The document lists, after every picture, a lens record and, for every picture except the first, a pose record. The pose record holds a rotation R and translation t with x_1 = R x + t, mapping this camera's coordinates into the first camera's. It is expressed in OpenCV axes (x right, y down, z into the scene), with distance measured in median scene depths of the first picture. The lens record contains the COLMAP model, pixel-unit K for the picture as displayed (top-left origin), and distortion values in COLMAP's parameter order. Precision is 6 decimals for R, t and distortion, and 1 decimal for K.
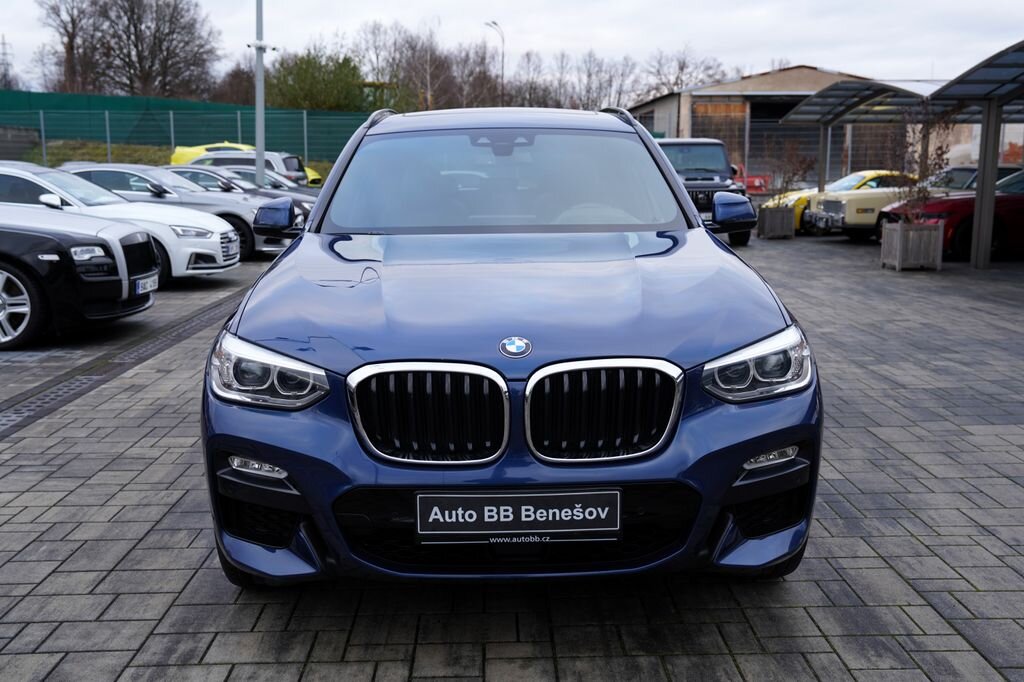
lens RADIAL K [[997.4, 0, 513.0], [0, 997.4, 346.4], [0, 0, 1]] dist [-0.006714, 0.120157]
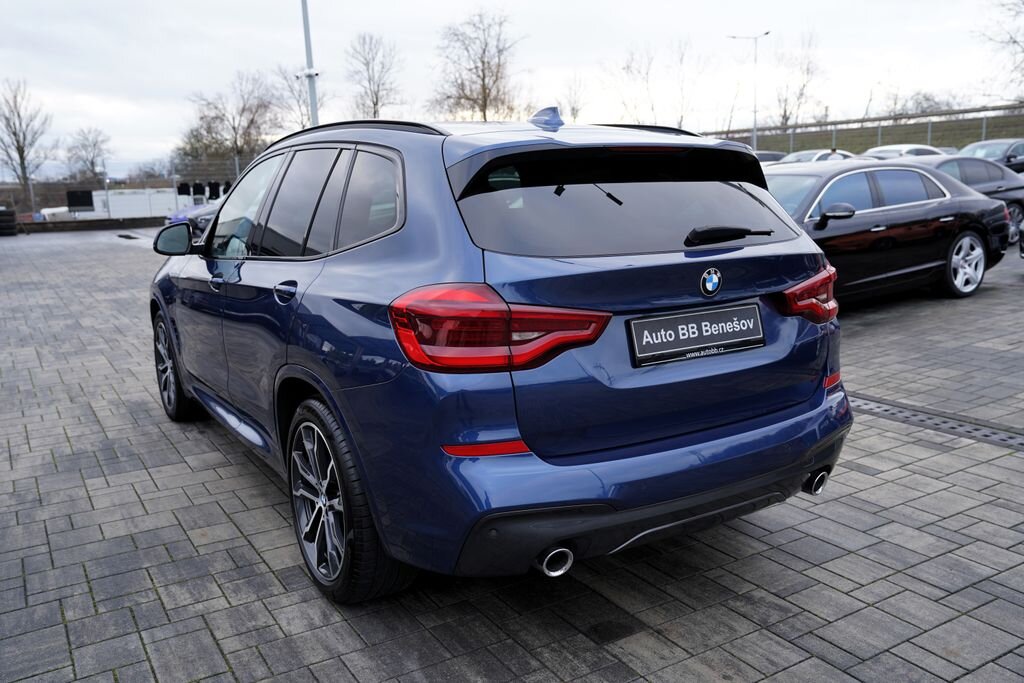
lens RADIAL K [[866.3, 0, 512.0], [0, 866.3, 341.5], [0, 0, 1]] dist [-0.049965, 0.106395]
pose [[-0.864237, 0.118642, -0.488895, 0.419295], [-0.057097, 0.942384, 0.329623, -0.410121], [0.499835, 0.312787, -0.807669, 2.225696]]
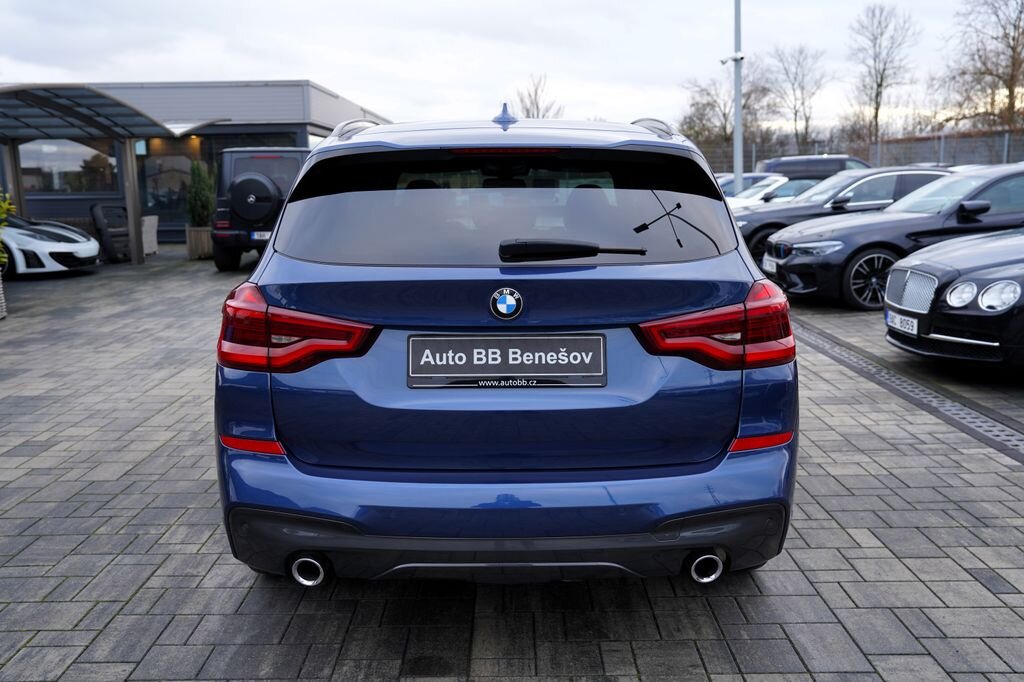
lens RADIAL K [[912.2, 0, 510.2], [0, 912.2, 349.7], [0, 0, 1]] dist [-0.041948, 0.112523]
pose [[-0.999664, 0.011538, 0.023215, -0.044180], [0.018953, 0.936243, 0.350842, -0.428891], [-0.017686, 0.351164, -0.936147, 2.334463]]
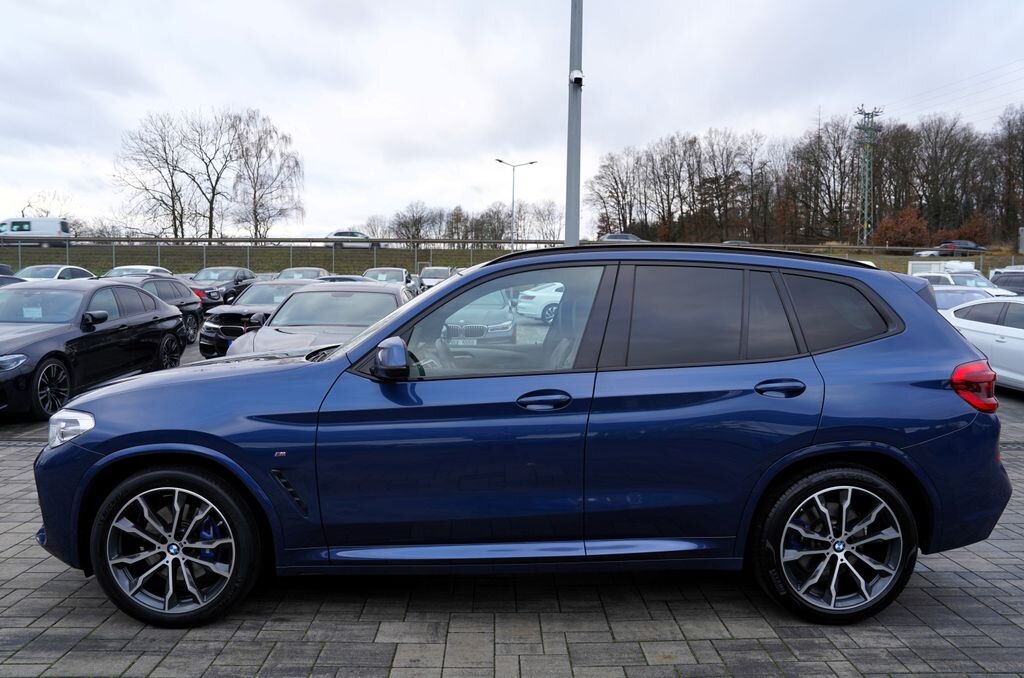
lens RADIAL K [[740.0, 0, 512.0], [0, 740.0, 339.0], [0, 0, 1]] dist [-0.113901, 0.096539]
pose [[0.003493, 0.071509, -0.997434, 0.981058], [-0.181922, 0.980841, 0.069682, -0.233263], [0.983307, 0.181211, 0.016435, 1.166618]]
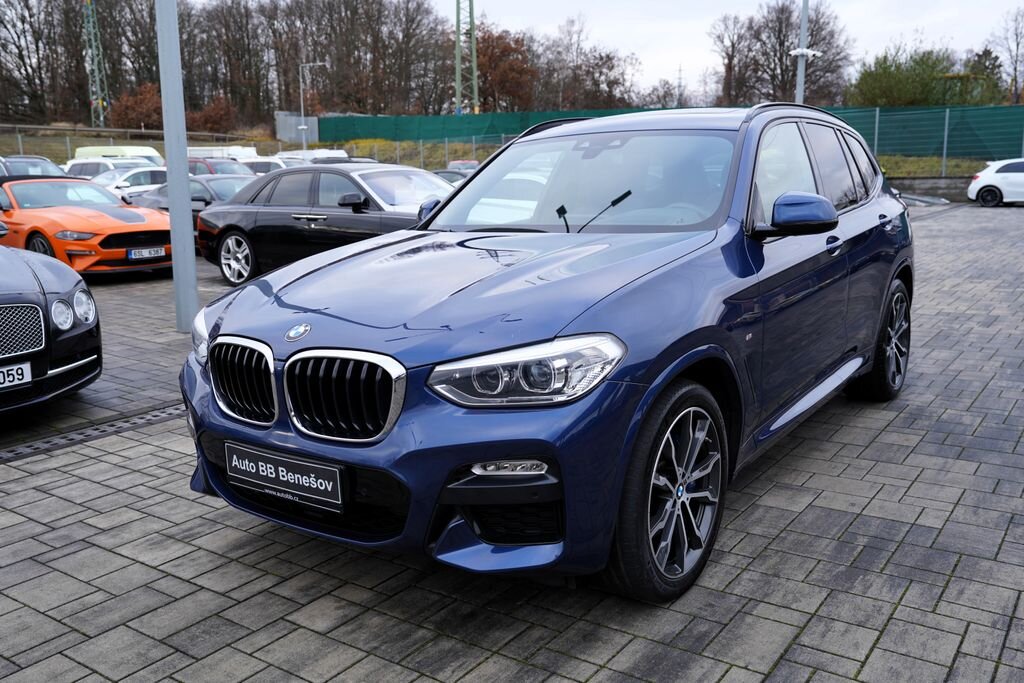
lens RADIAL K [[879.6, 0, 520.7], [0, 879.6, 342.3], [0, 0, 1]] dist [-0.034396, 0.098068]
pose [[0.801770, 0.091346, -0.590610, 0.531400], [-0.077315, 0.995799, 0.049056, -0.037783], [0.592610, 0.006331, 0.805464, 0.211116]]
